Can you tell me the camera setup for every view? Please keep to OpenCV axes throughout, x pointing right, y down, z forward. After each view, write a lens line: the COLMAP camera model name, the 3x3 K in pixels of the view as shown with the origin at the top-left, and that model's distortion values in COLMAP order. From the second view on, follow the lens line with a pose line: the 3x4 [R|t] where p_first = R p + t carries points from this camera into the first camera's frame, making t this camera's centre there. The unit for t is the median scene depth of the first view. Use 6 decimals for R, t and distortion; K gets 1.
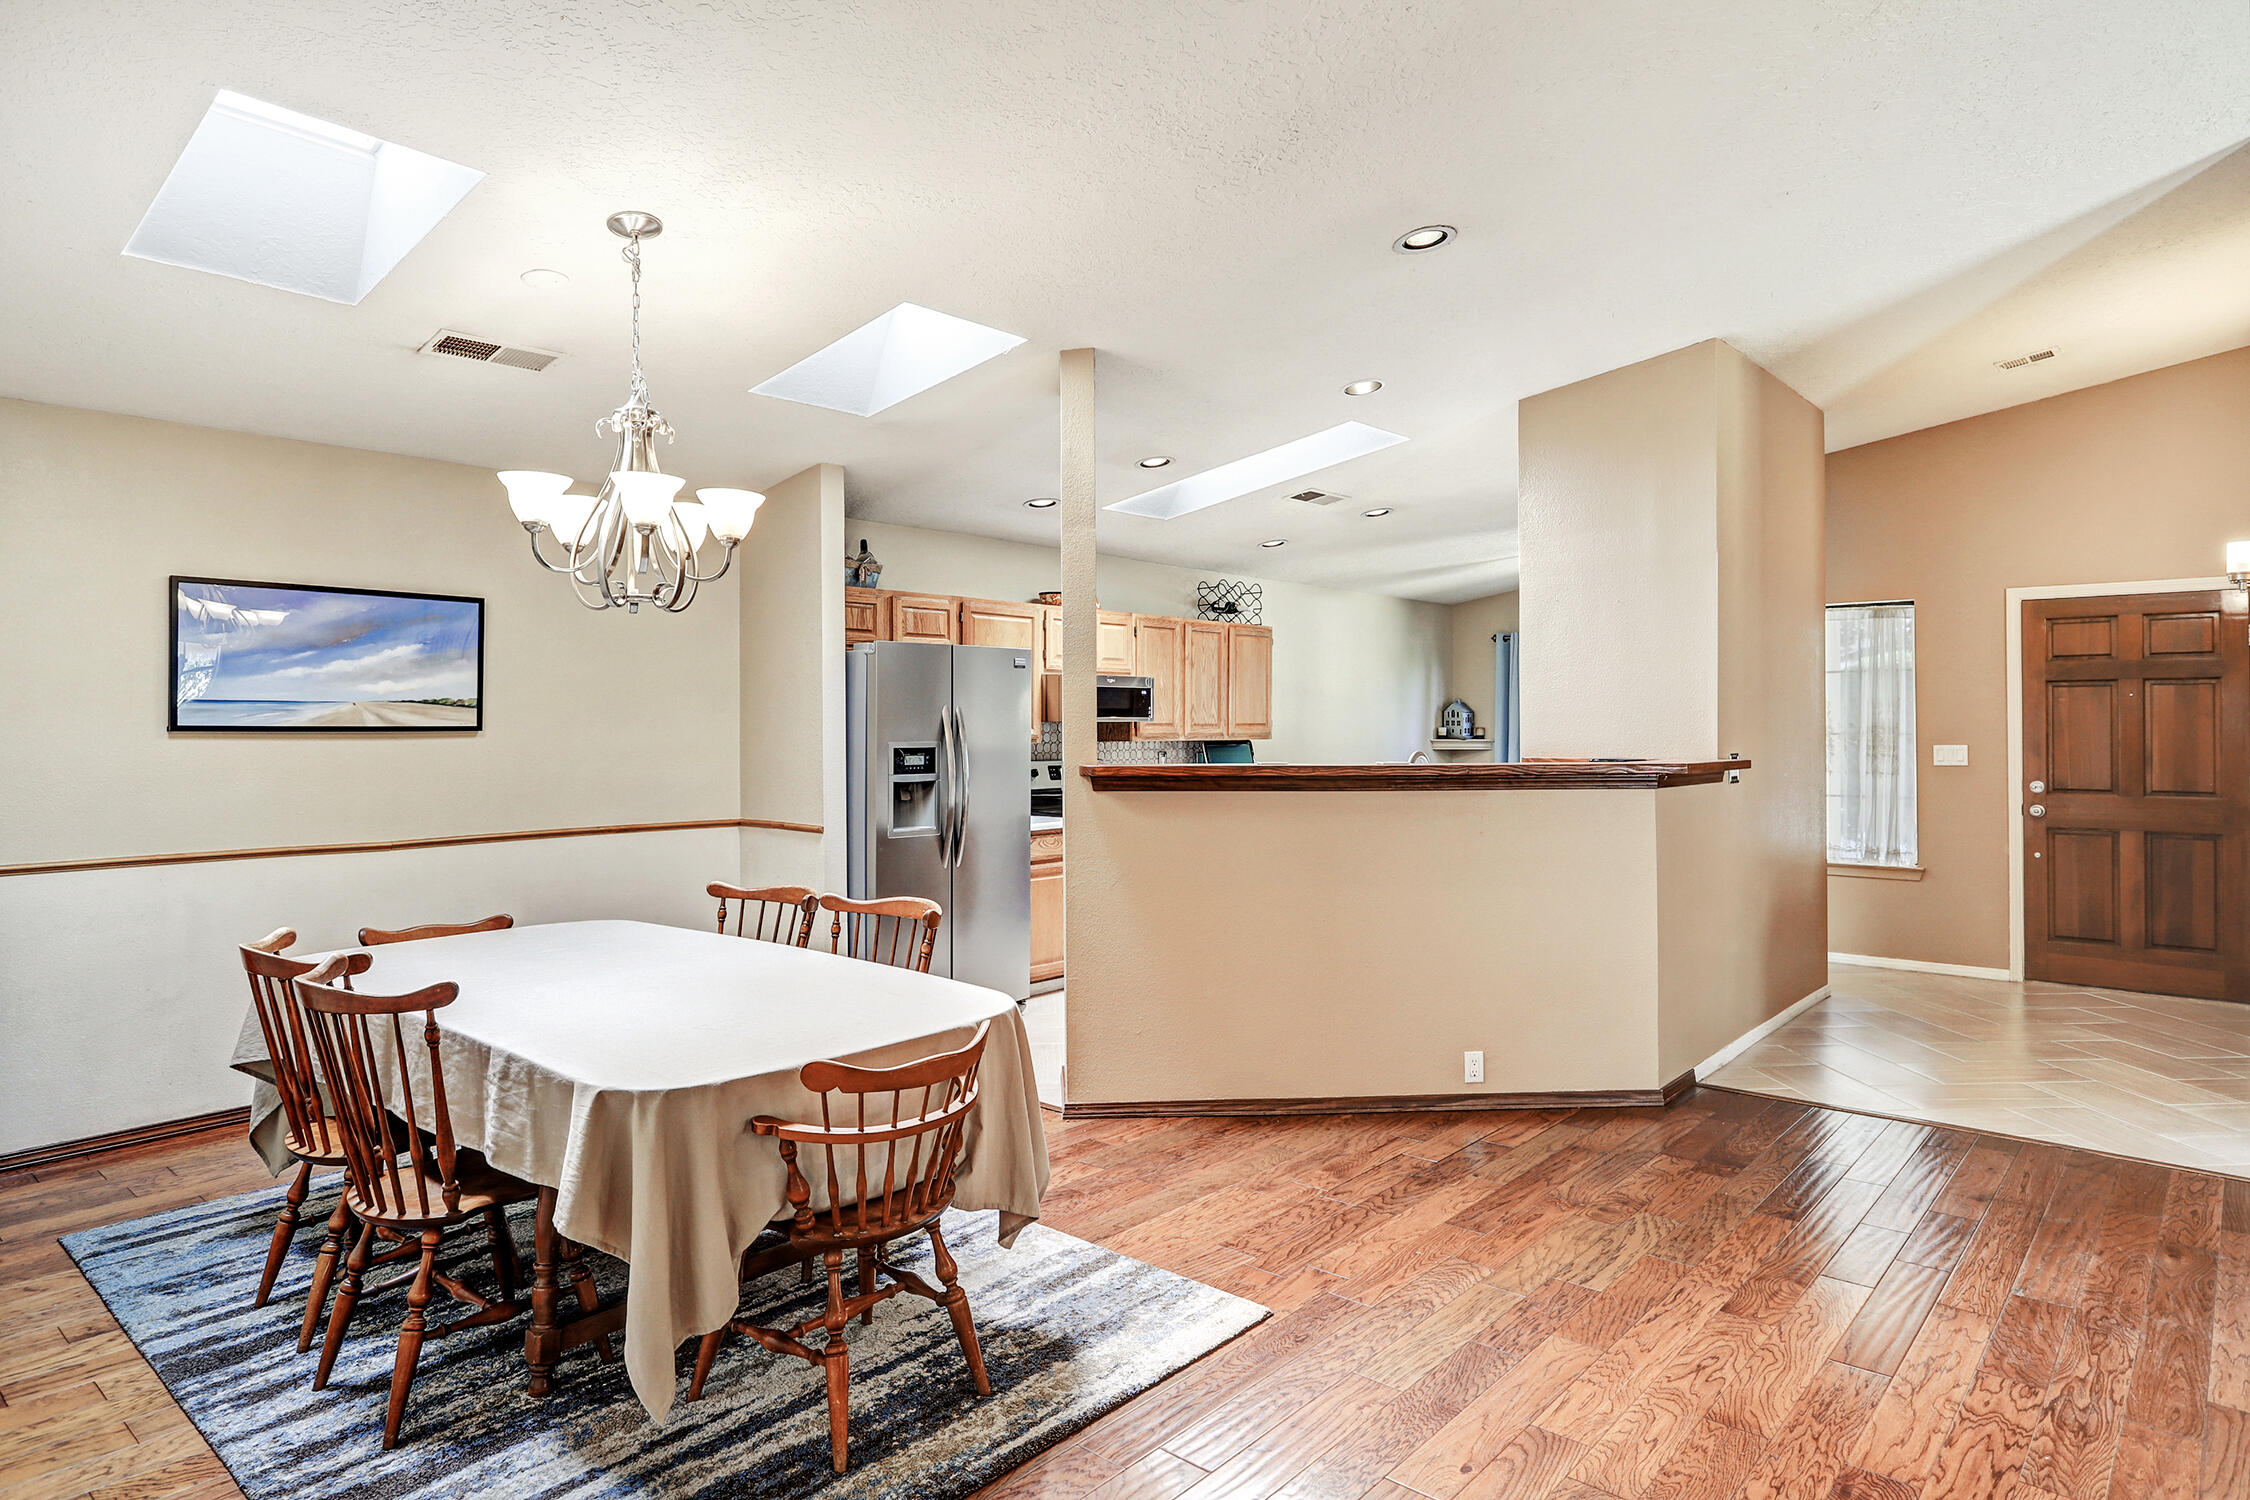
lens RADIAL K [[1314.1, 0, 1130.5], [0, 1314.1, 734.2], [0, 0, 1]] dist [-0.006802, -0.001742]
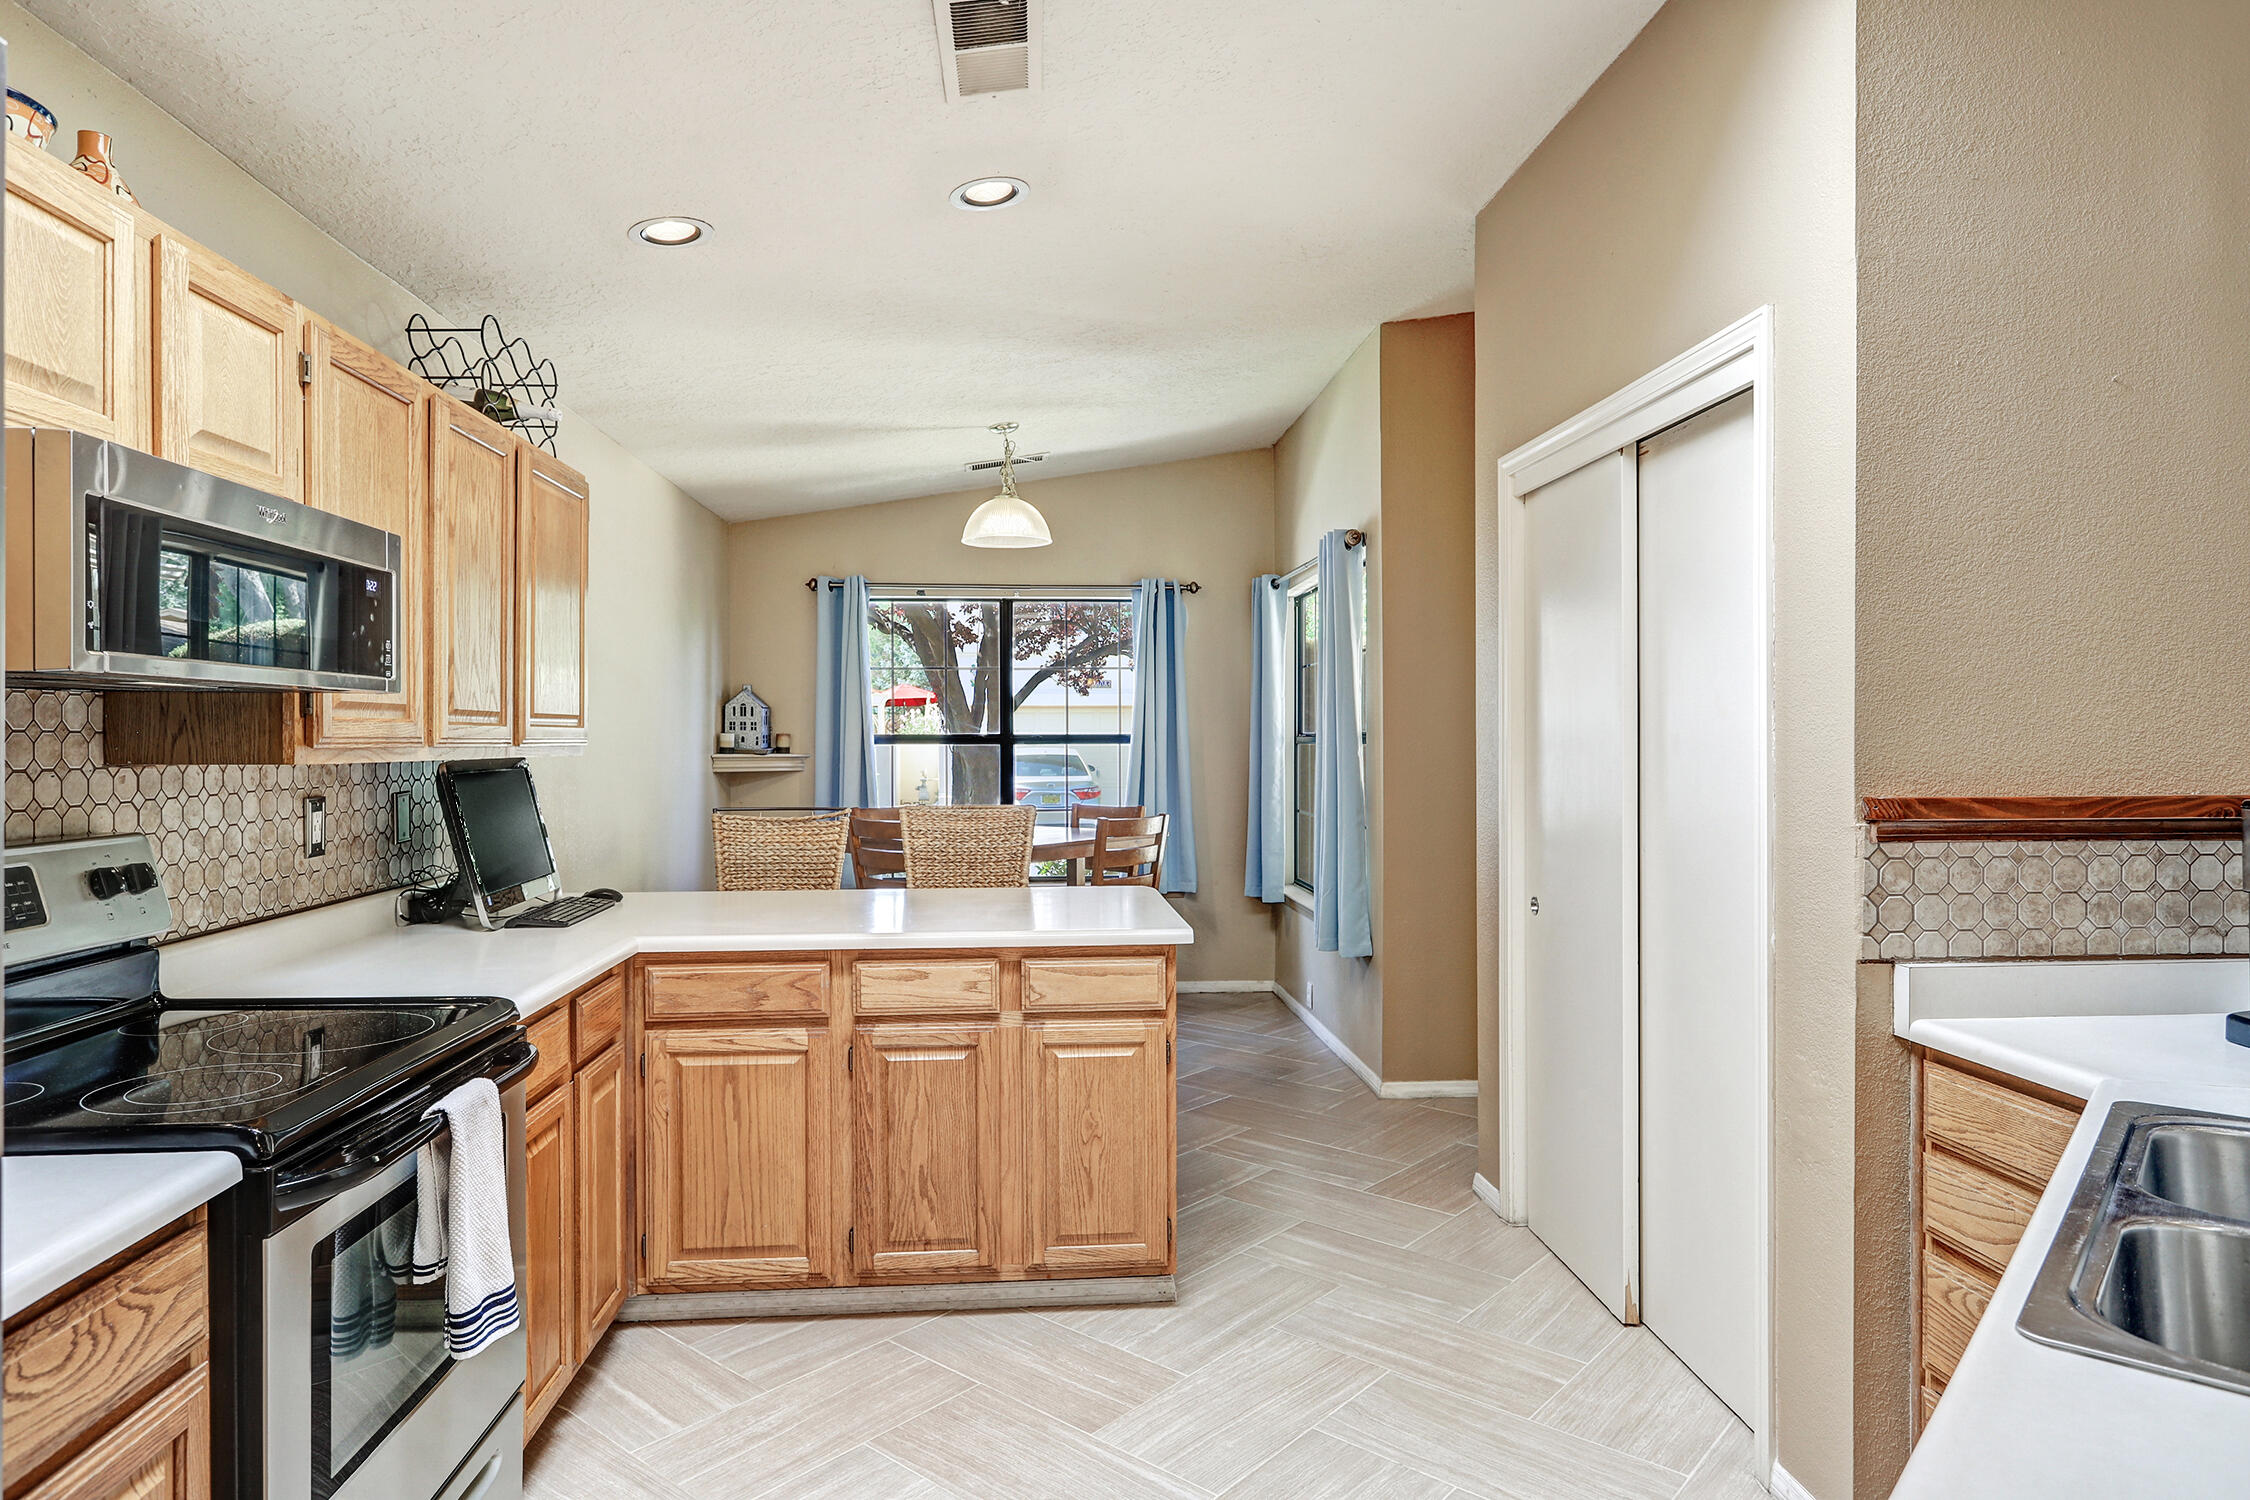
lens RADIAL K [[1314.1, 0, 1130.5], [0, 1314.1, 734.2], [0, 0, 1]] dist [-0.006802, -0.001742]
pose [[0.701135, 0.001183, 0.713028, -0.064943], [0.008596, 0.999912, -0.010112, 0.003179], [-0.712977, 0.013219, 0.701063, 0.639141]]
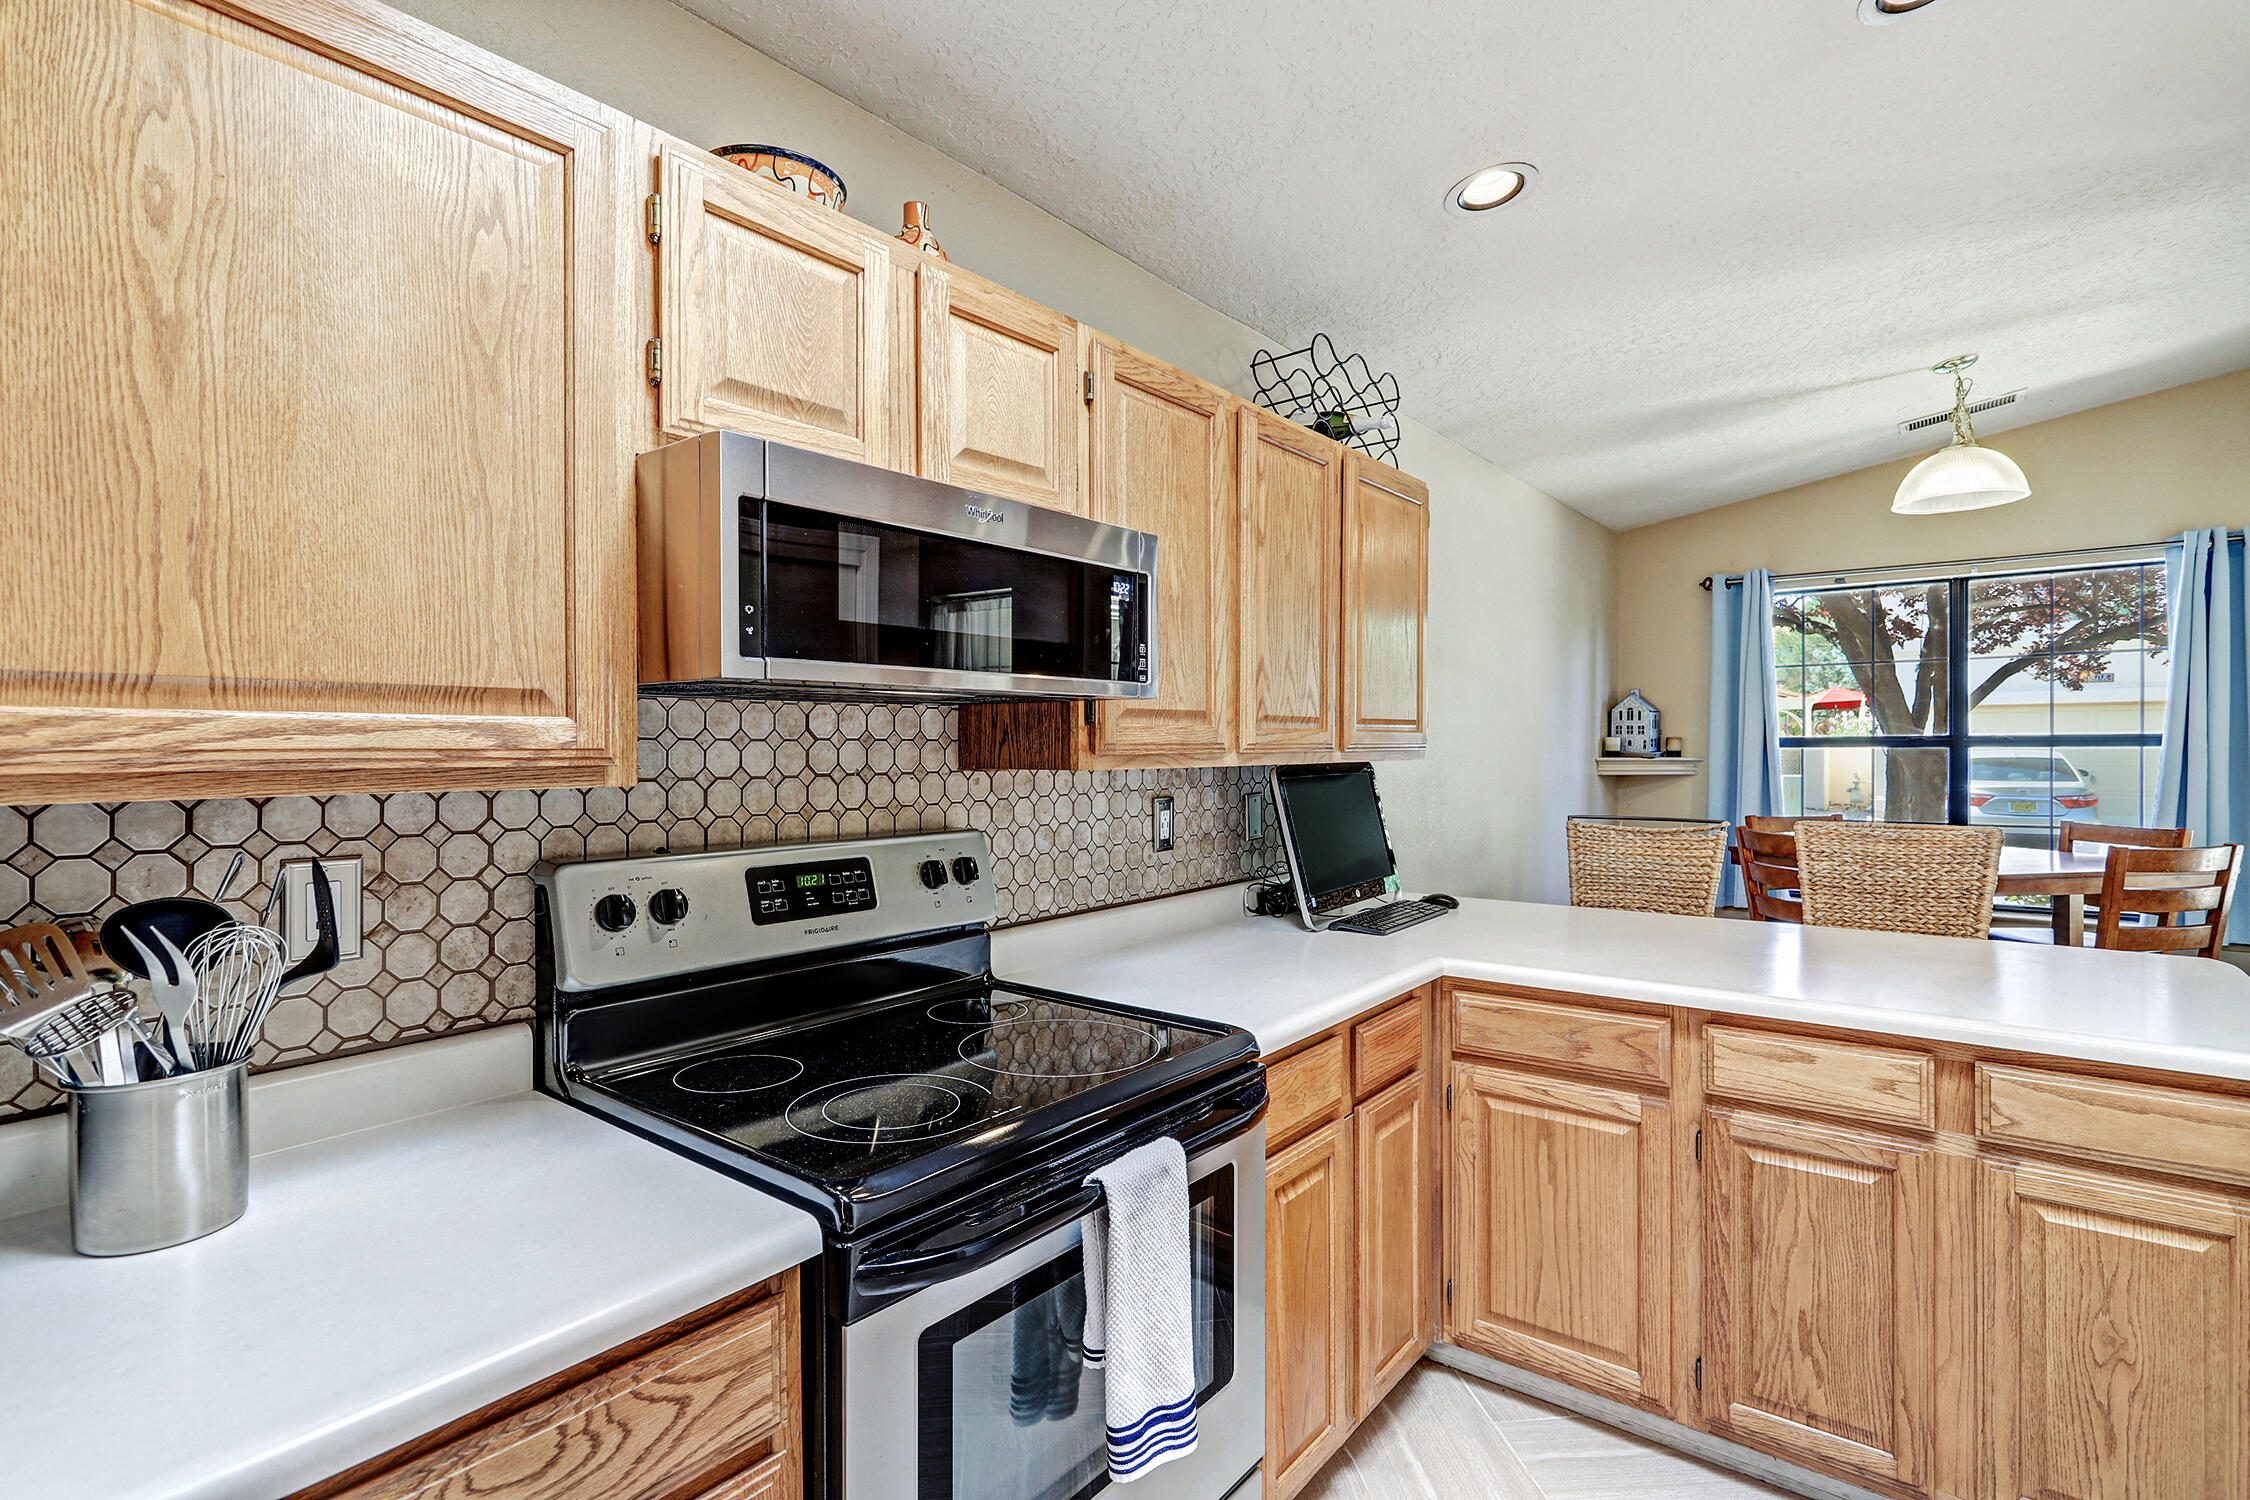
lens RADIAL K [[1064.8, 0, 1116.7], [0, 1064.8, 761.8], [0, 0, 1]] dist [-0.004121, 0.002290]
pose [[0.999597, -0.007103, 0.027501, 0.002830], [0.006976, 0.999965, 0.004710, 0.002487], [-0.027534, -0.004516, 0.999611, 0.716805]]
